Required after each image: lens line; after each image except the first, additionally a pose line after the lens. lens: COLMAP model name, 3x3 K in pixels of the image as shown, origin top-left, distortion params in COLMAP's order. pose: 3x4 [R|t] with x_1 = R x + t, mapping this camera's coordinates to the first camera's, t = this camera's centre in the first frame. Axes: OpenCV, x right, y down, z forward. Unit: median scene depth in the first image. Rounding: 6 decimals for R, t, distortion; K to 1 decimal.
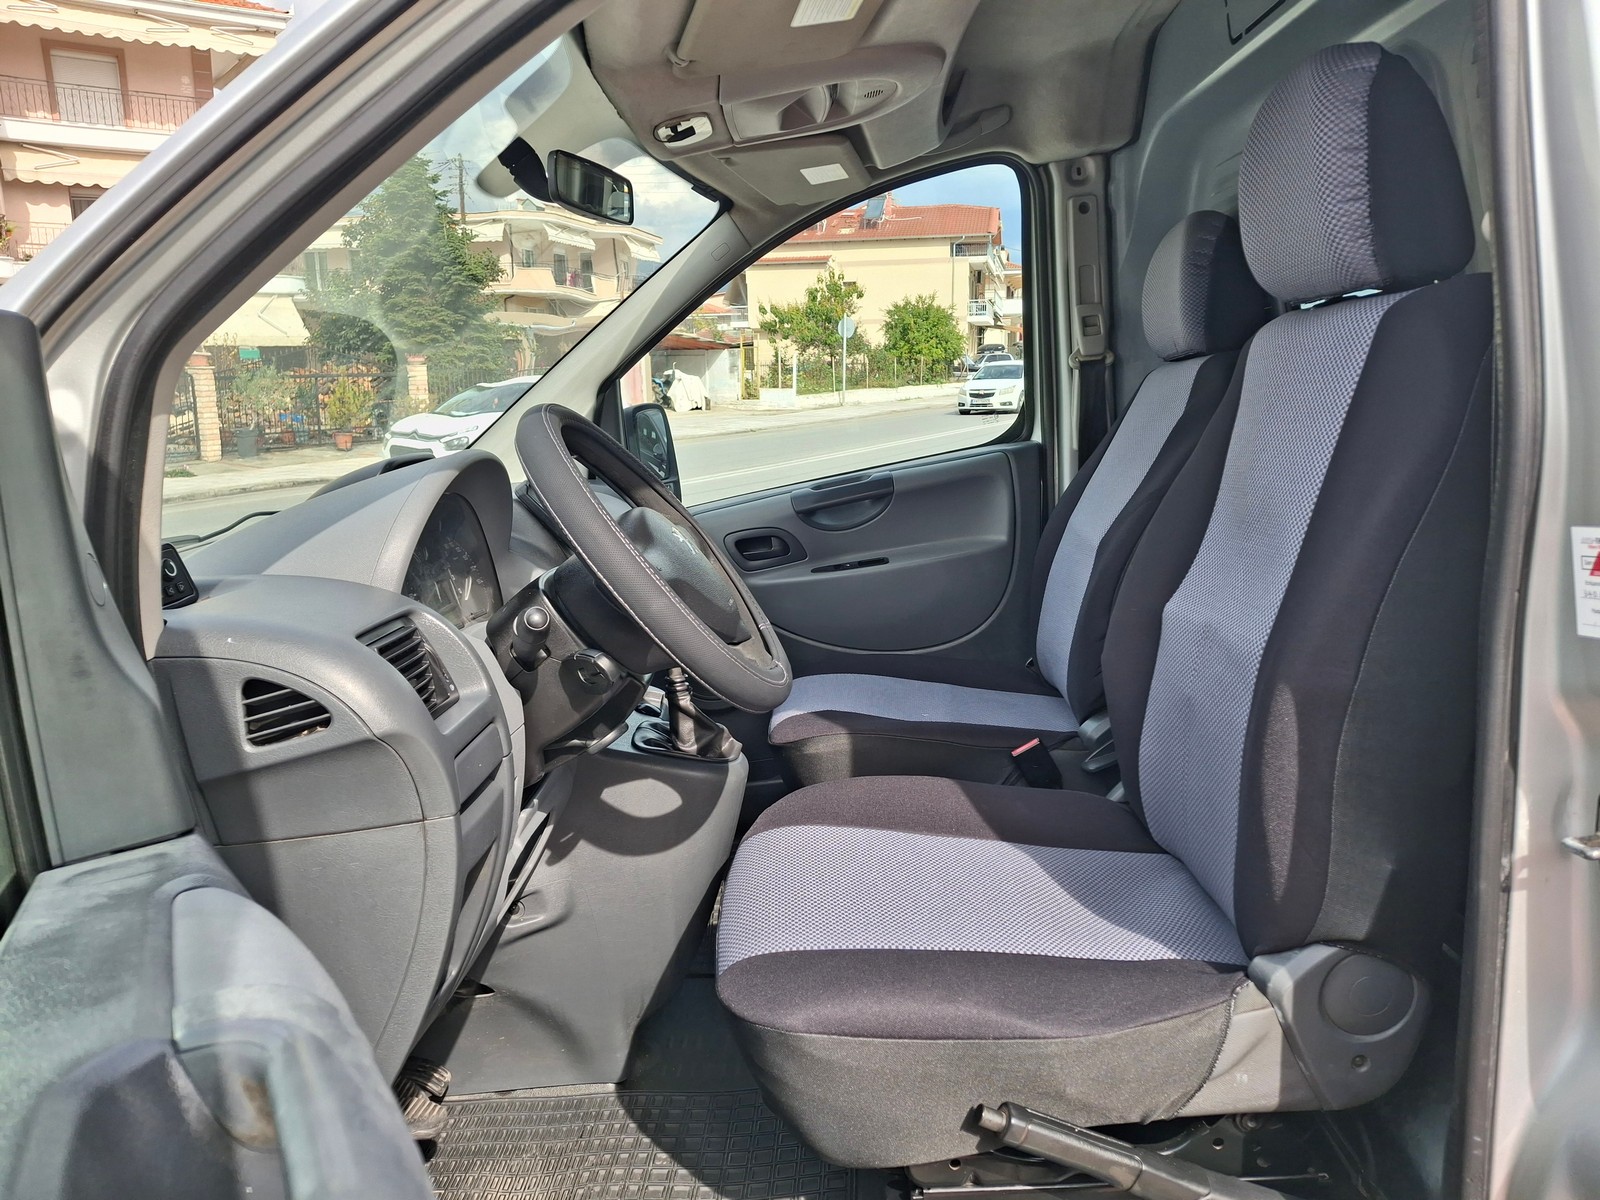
lens RADIAL K [[1183.0, 0, 727.0], [0, 1183.0, 602.0], [0, 0, 1]] dist [0.059672, -0.089701]
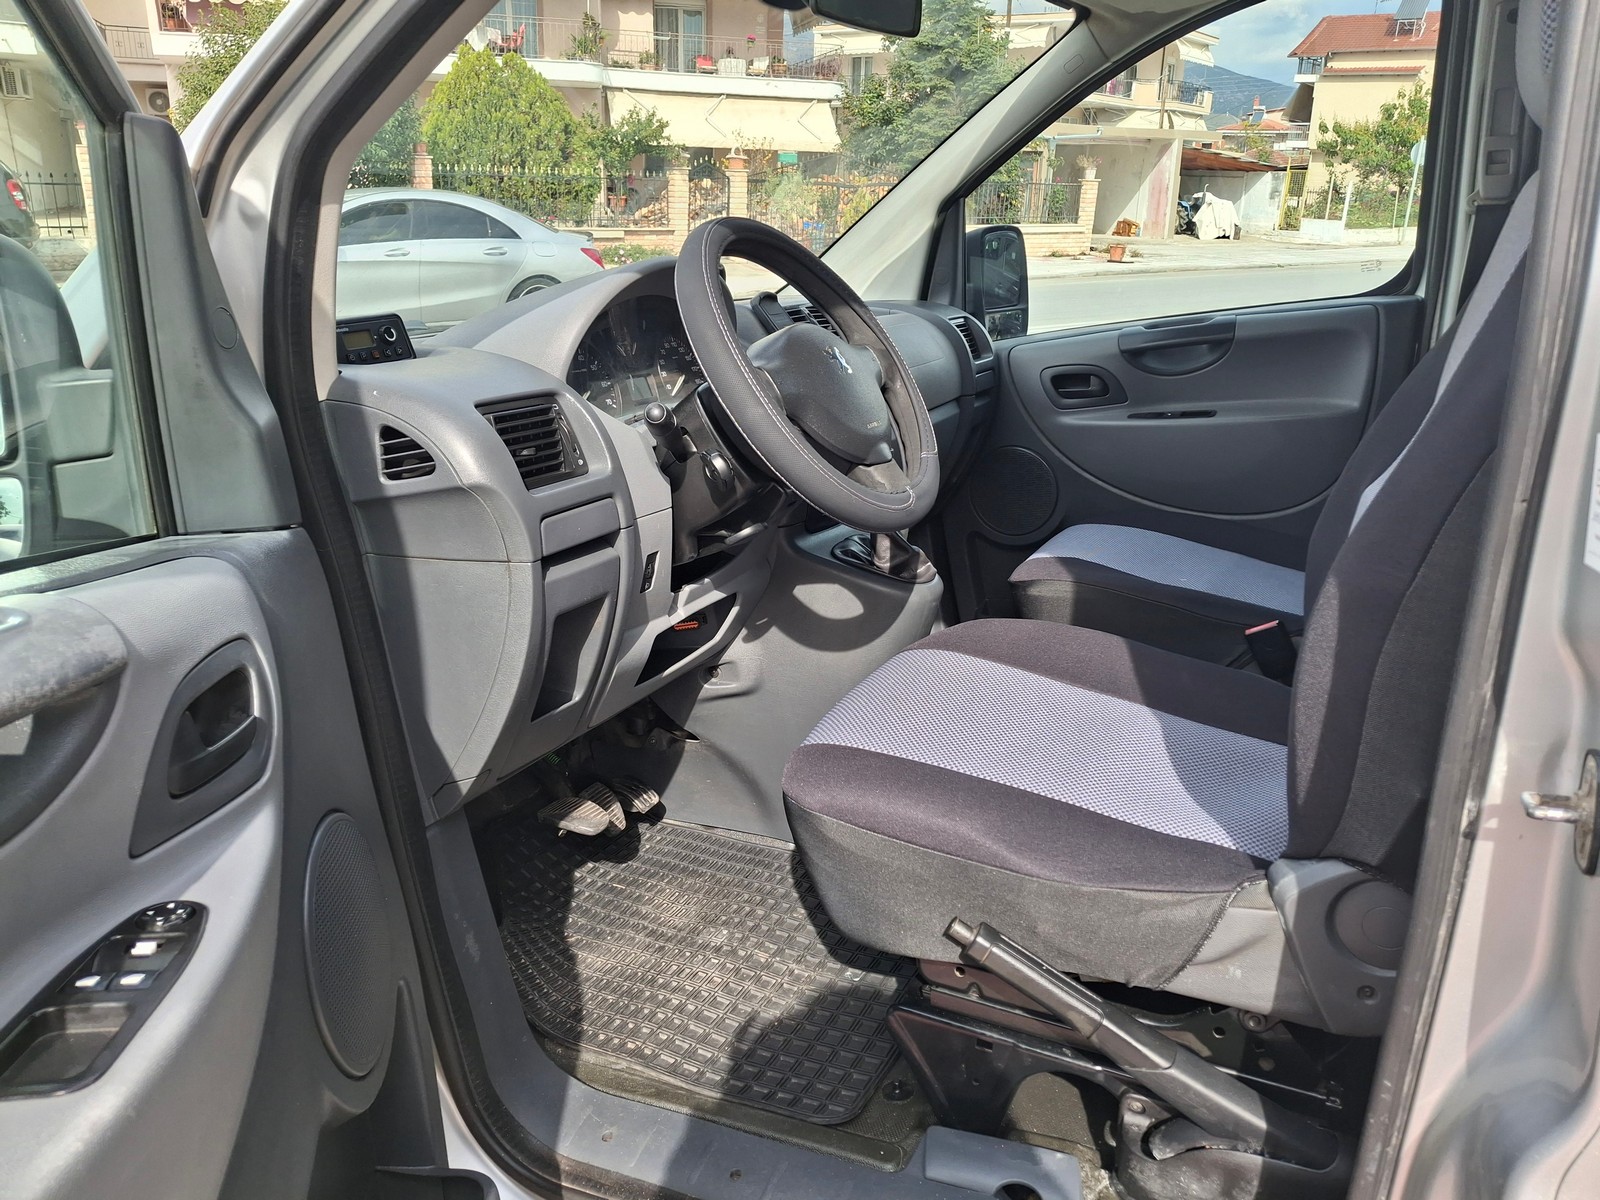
lens RADIAL K [[1196.3, 0, 806.3], [0, 1196.3, 599.3], [0, 0, 1]] dist [0.059989, -0.137096]
pose [[0.904066, 0.177095, -0.388976, 0.256100], [-0.121313, 0.979011, 0.163773, -0.009068], [0.409815, -0.100874, 0.906574, 0.000765]]
